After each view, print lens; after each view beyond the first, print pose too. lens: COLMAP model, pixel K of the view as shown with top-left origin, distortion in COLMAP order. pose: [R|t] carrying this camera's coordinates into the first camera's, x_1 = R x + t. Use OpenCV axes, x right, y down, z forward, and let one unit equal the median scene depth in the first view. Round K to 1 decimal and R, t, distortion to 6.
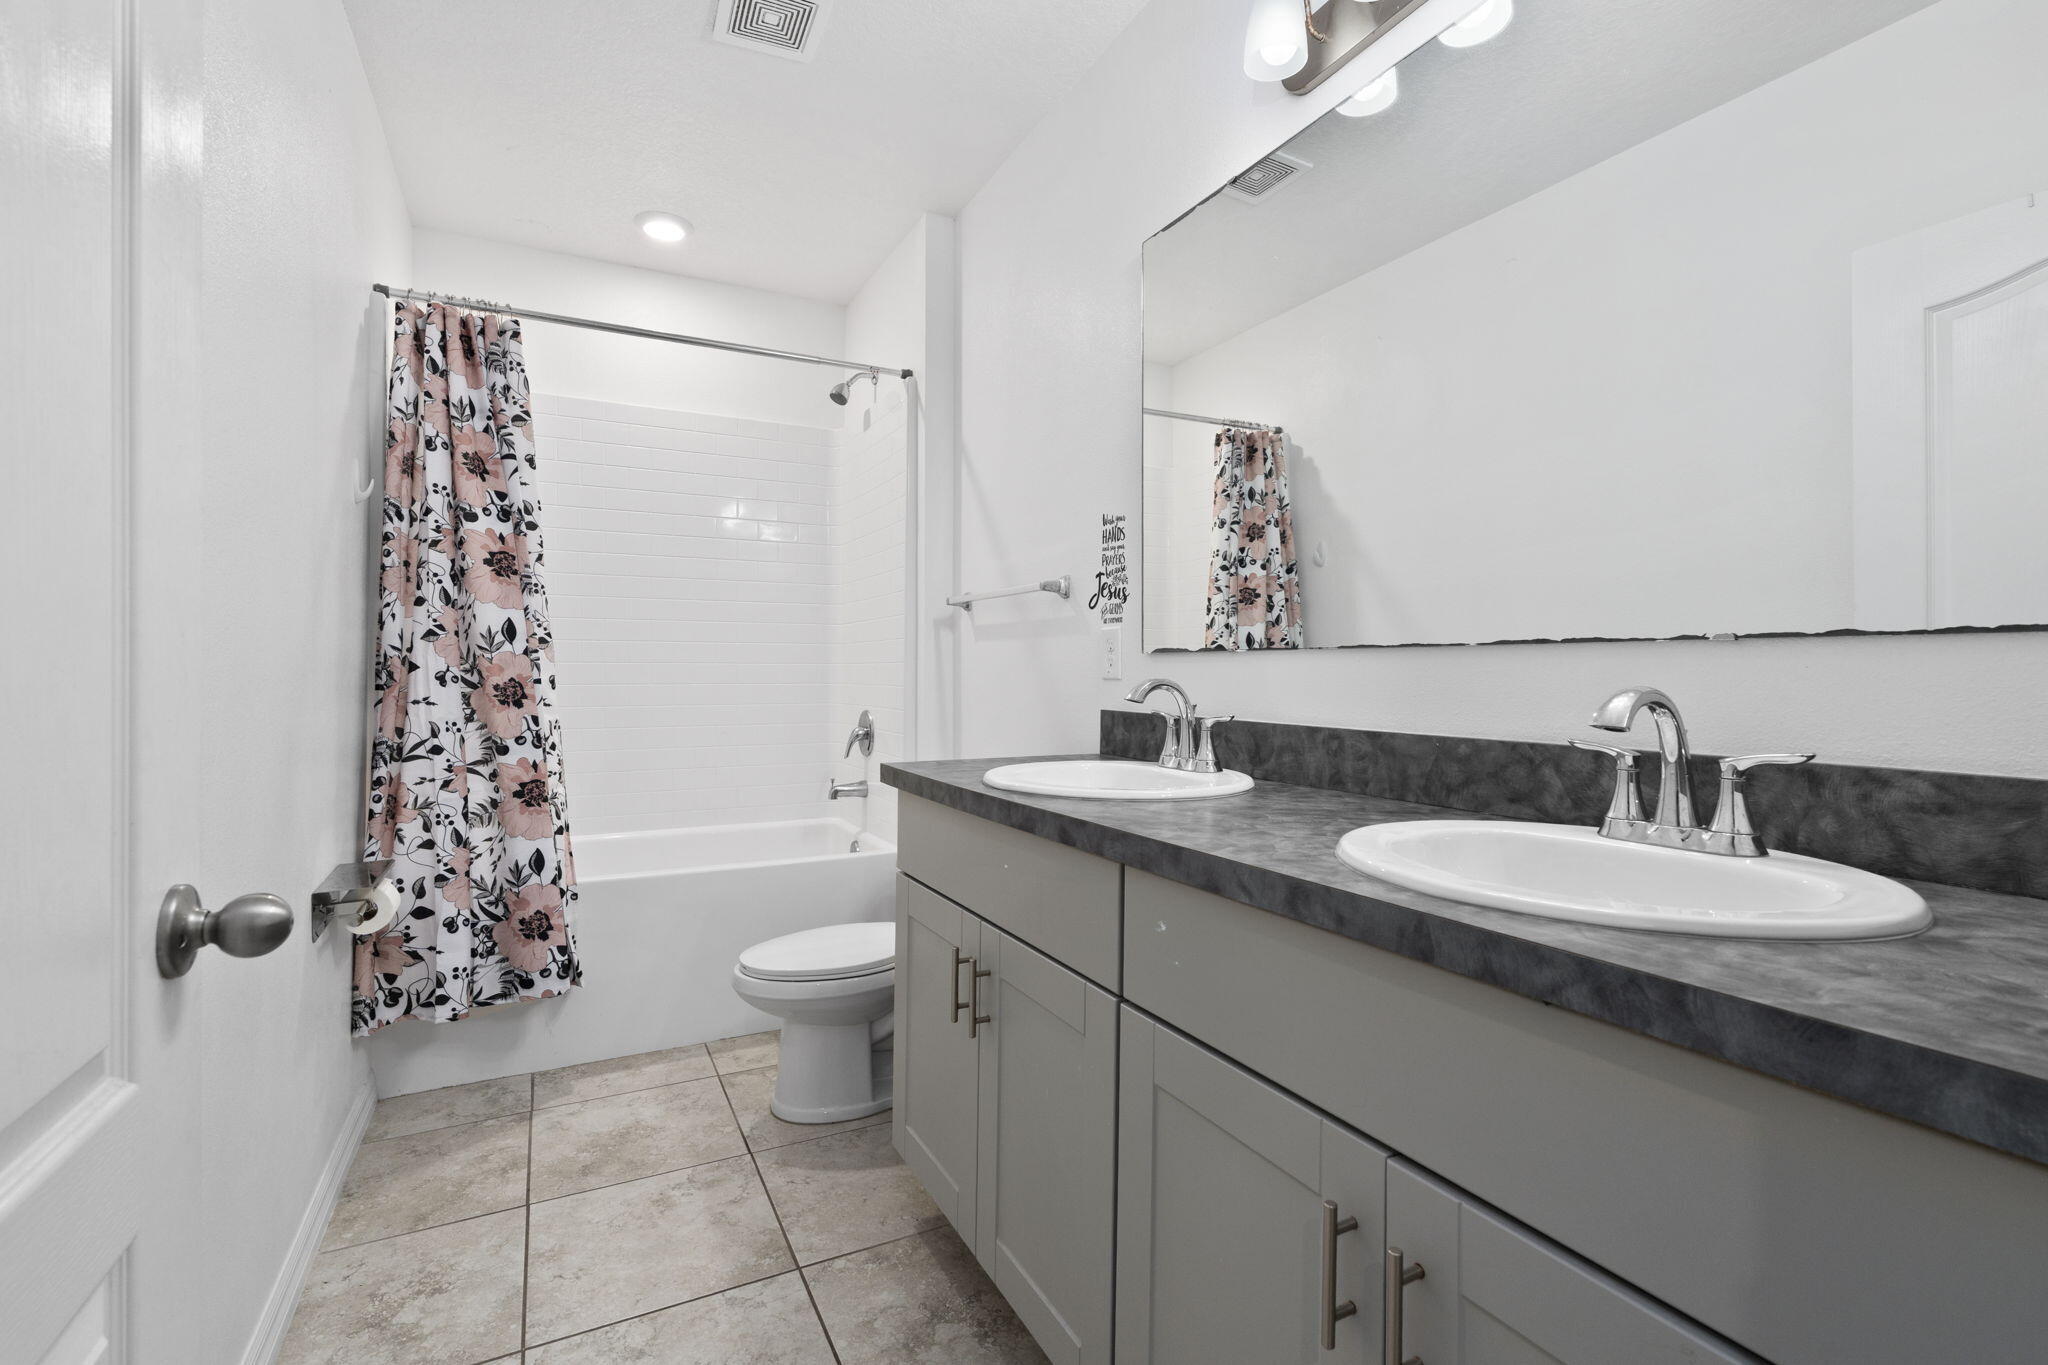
lens RADIAL K [[924.7, 0, 1040.1], [0, 924.7, 672.5], [0, 0, 1]] dist [-0.015141, -0.000462]
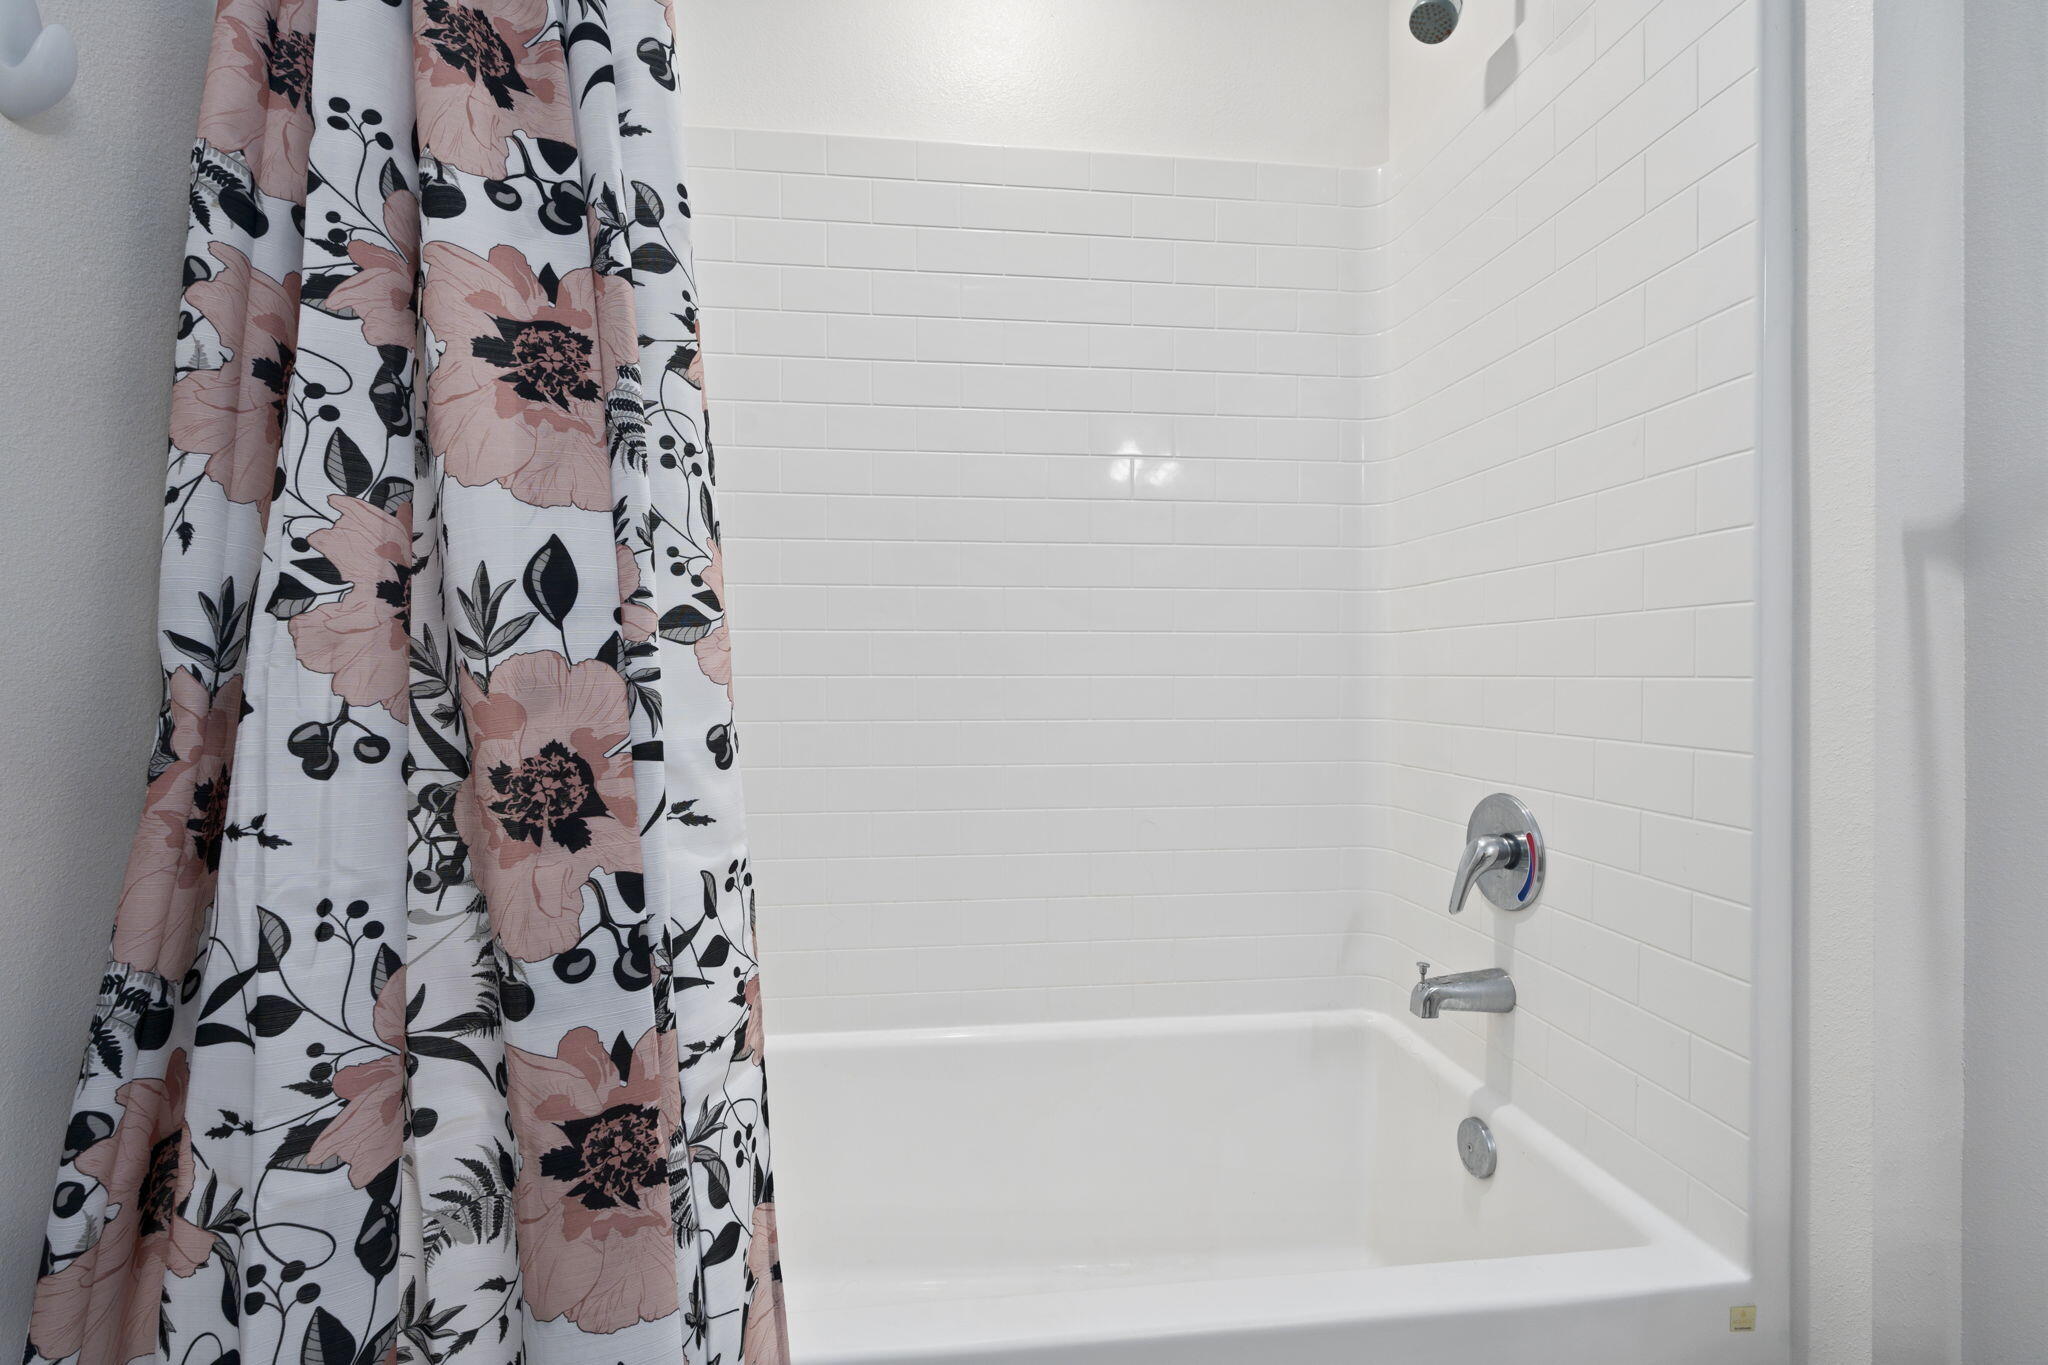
lens RADIAL K [[924.7, 0, 1027.4], [0, 924.7, 679.7], [0, 0, 1]] dist [-0.015141, -0.000462]
pose [[0.928713, 0.002681, -0.370790, -0.330227], [-0.000011, 0.999974, 0.007201, -0.016060], [0.370799, -0.006684, 0.928689, 0.788793]]
